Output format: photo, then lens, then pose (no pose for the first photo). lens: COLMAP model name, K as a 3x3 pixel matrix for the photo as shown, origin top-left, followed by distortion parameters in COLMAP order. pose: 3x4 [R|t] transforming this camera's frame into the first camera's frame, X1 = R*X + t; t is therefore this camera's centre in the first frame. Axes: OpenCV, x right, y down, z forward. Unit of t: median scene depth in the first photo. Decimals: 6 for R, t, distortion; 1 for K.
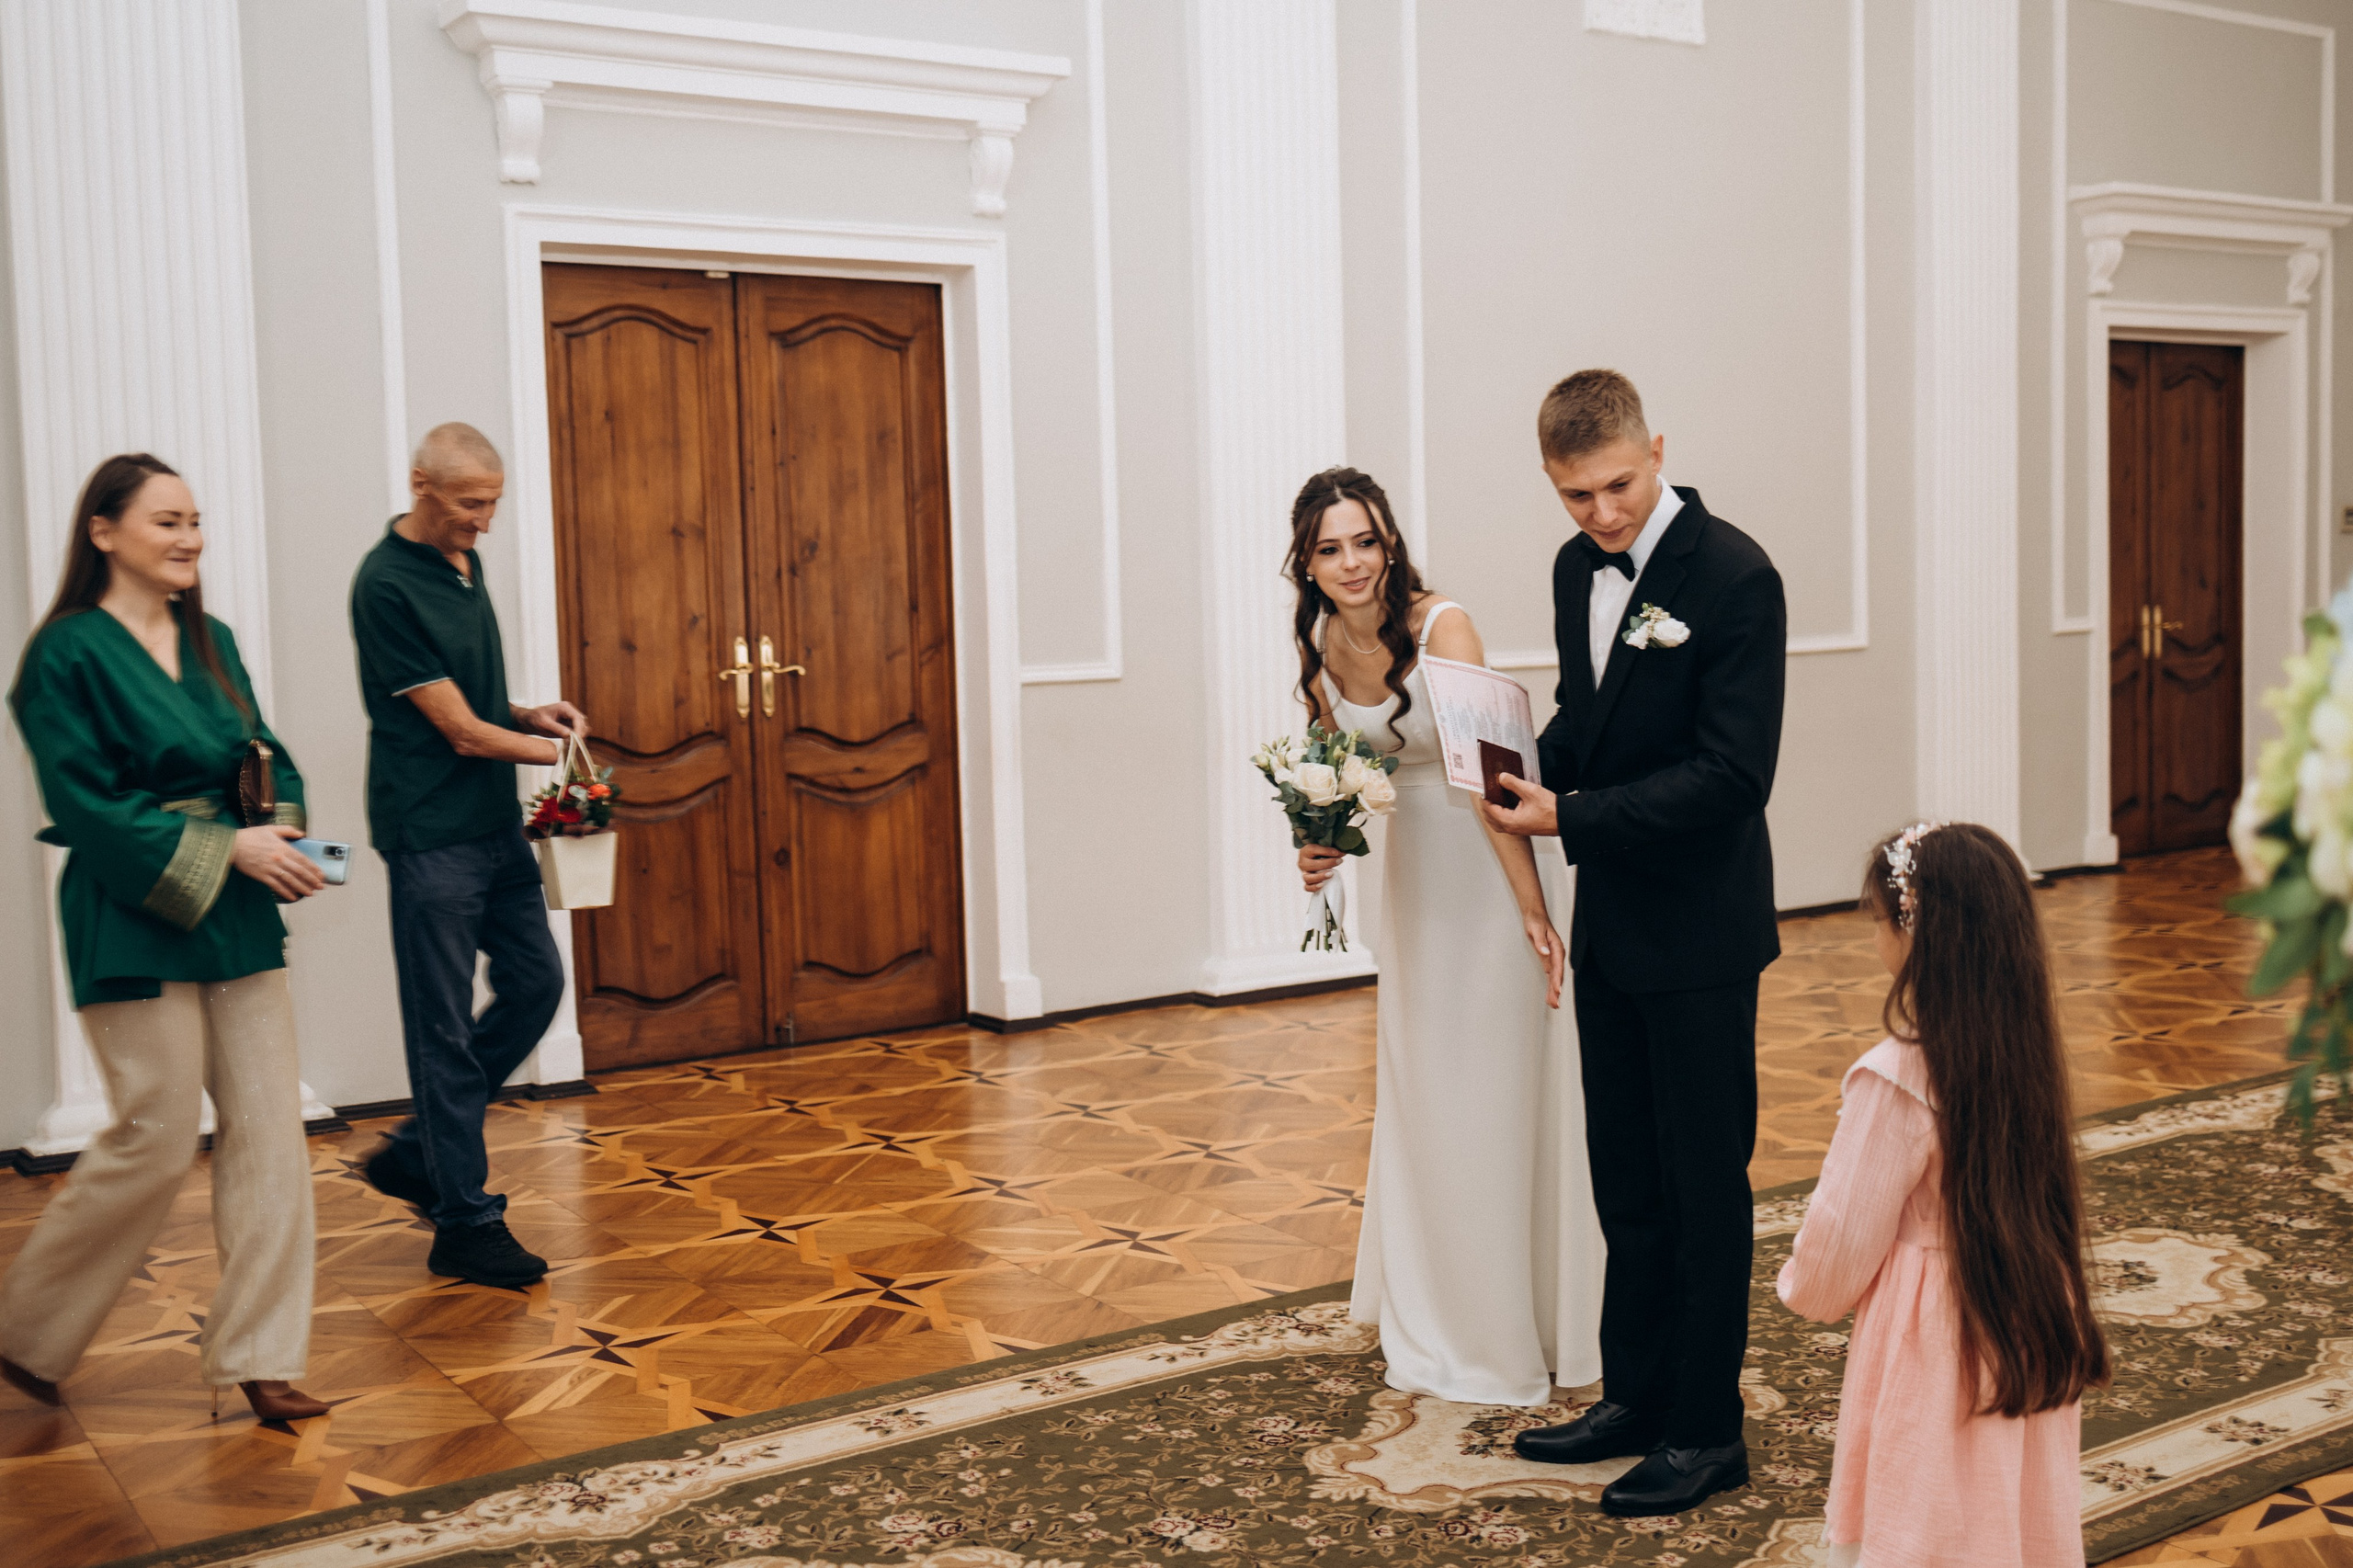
lens RADIAL K [[2469.4, 0, 1175.6], [0, 2469.4, 775.6], [0, 0, 1]] dist [0.011167, 0.000000]
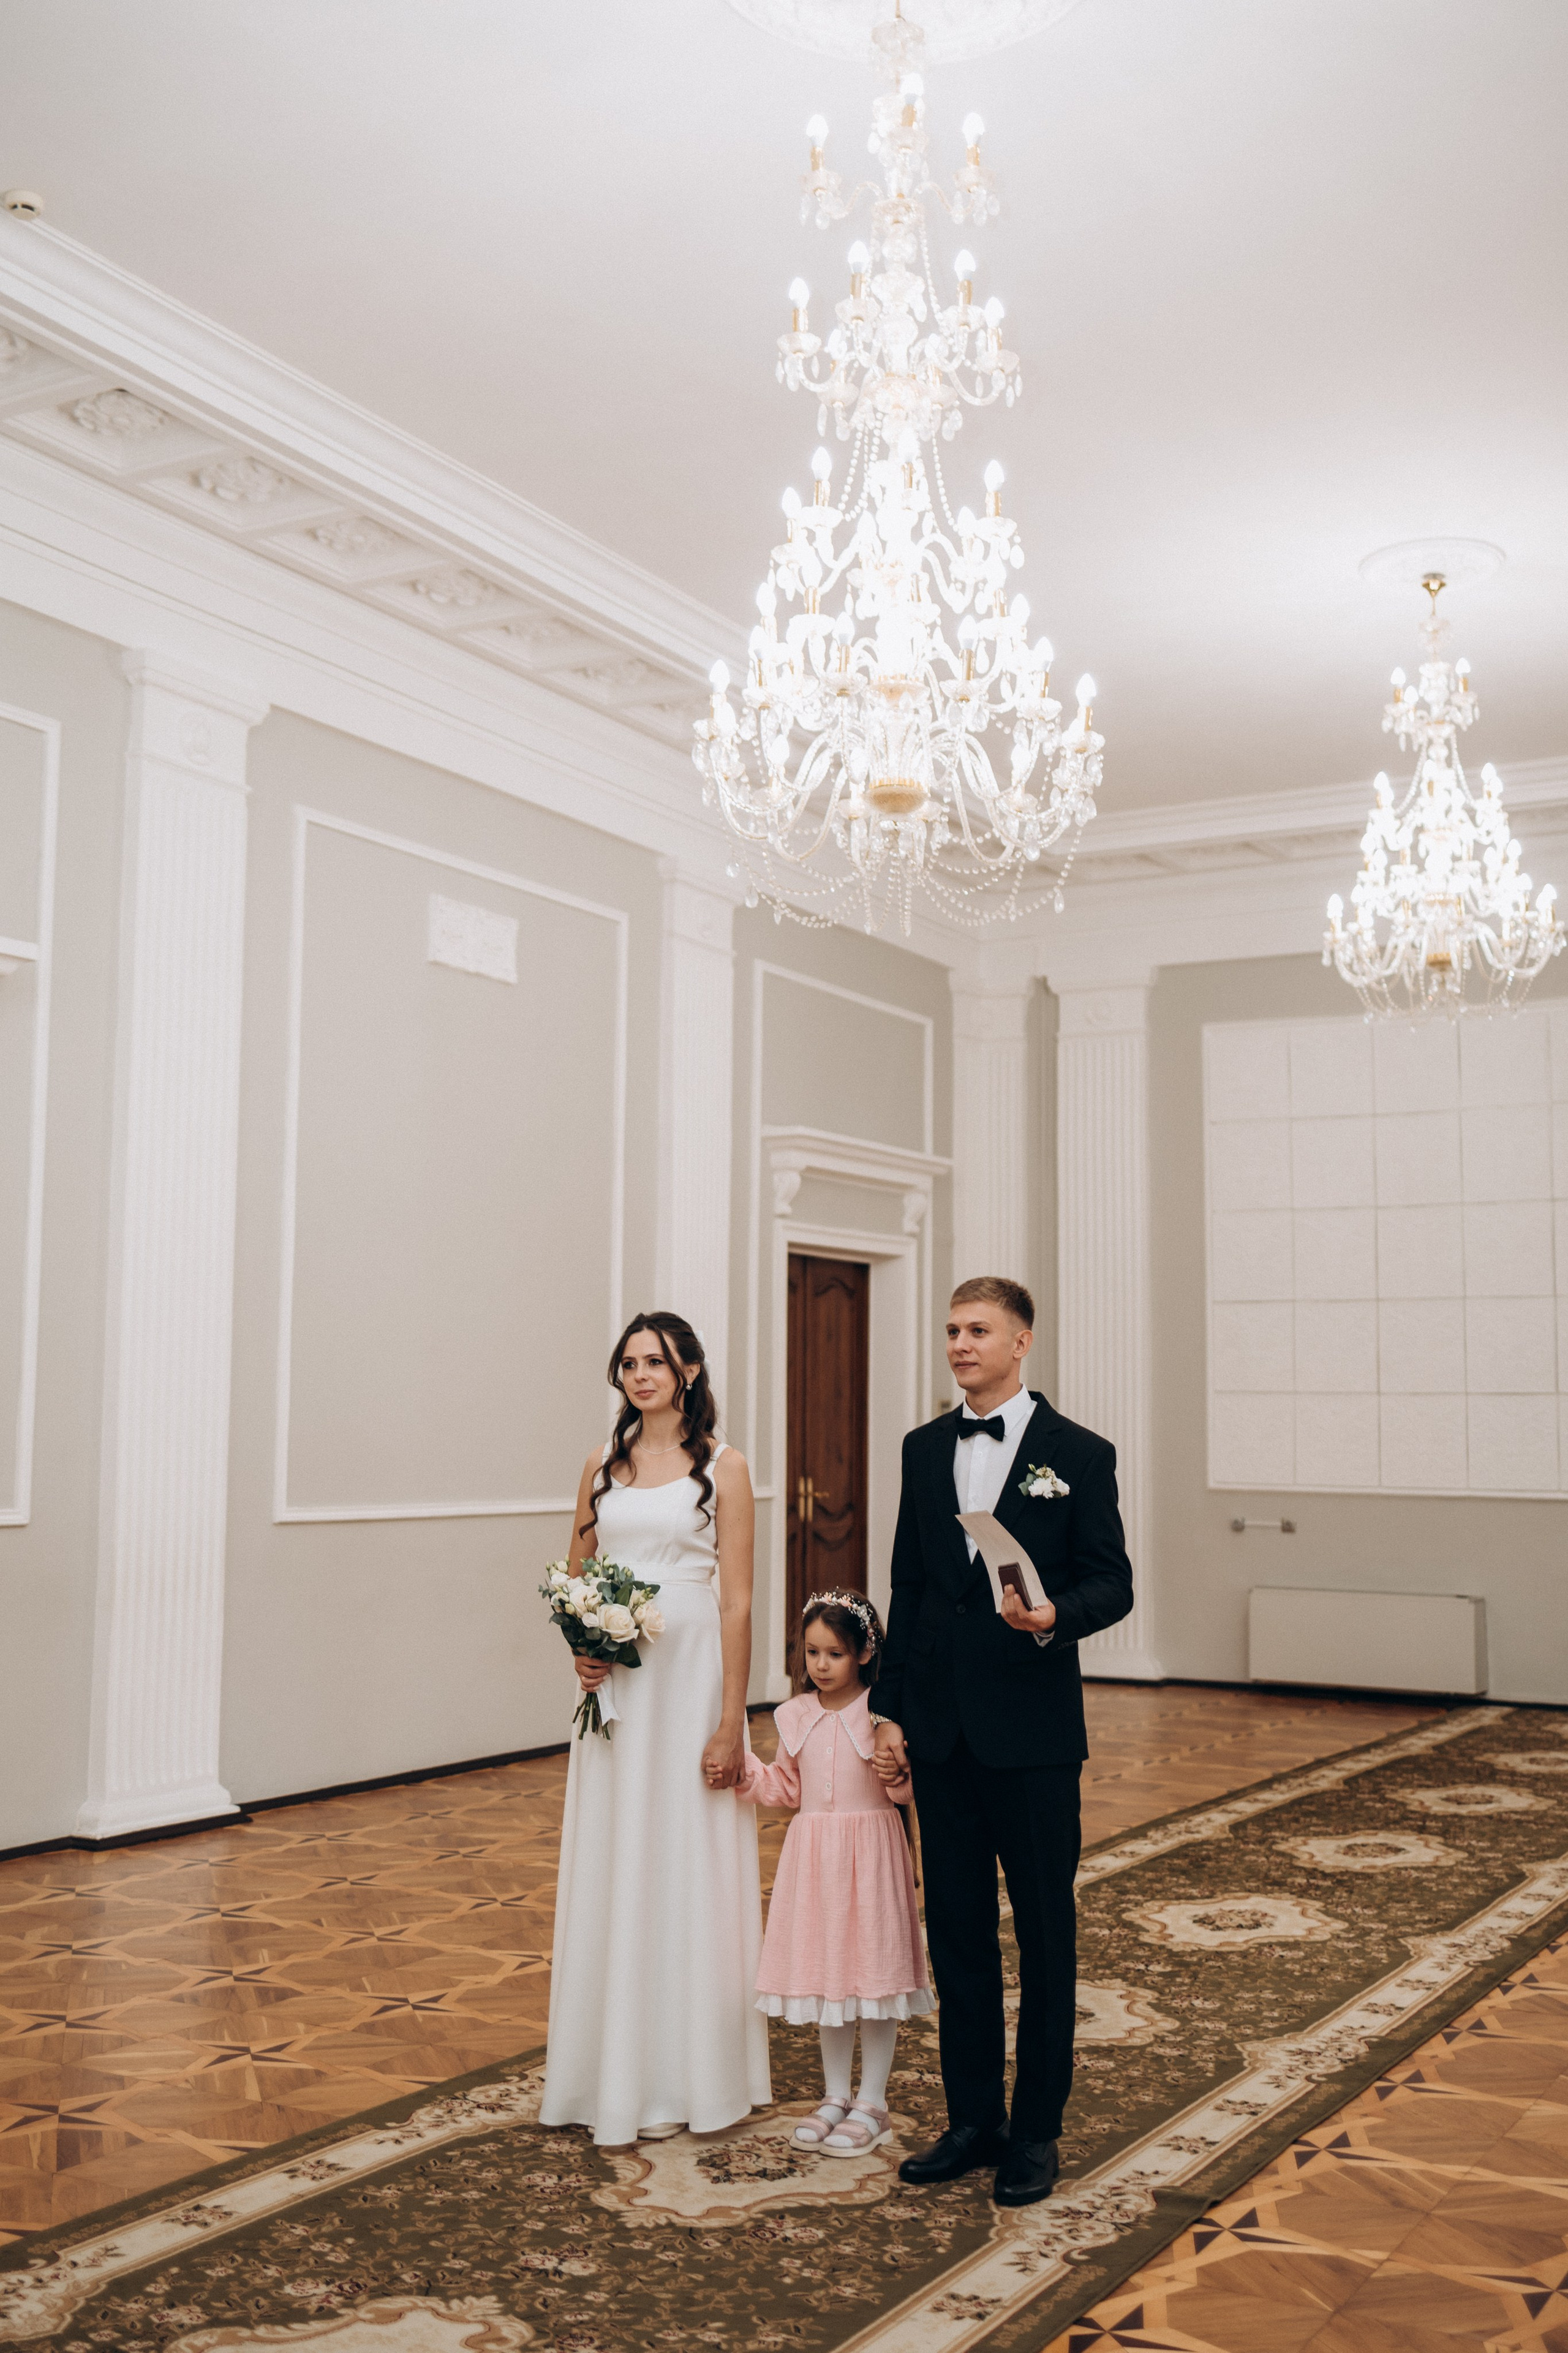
lens RADIAL K [[2469.2, 0, 787.3], [0, 2469.2, 1181.5], [0, 0, 1]] dist [0.011167, 0.000000]
pose [[0.892231, 0.079613, 0.444507, -0.362804], [0.001839, 0.983688, -0.179875, 0.010514], [-0.451576, 0.161308, 0.877530, -0.125635]]
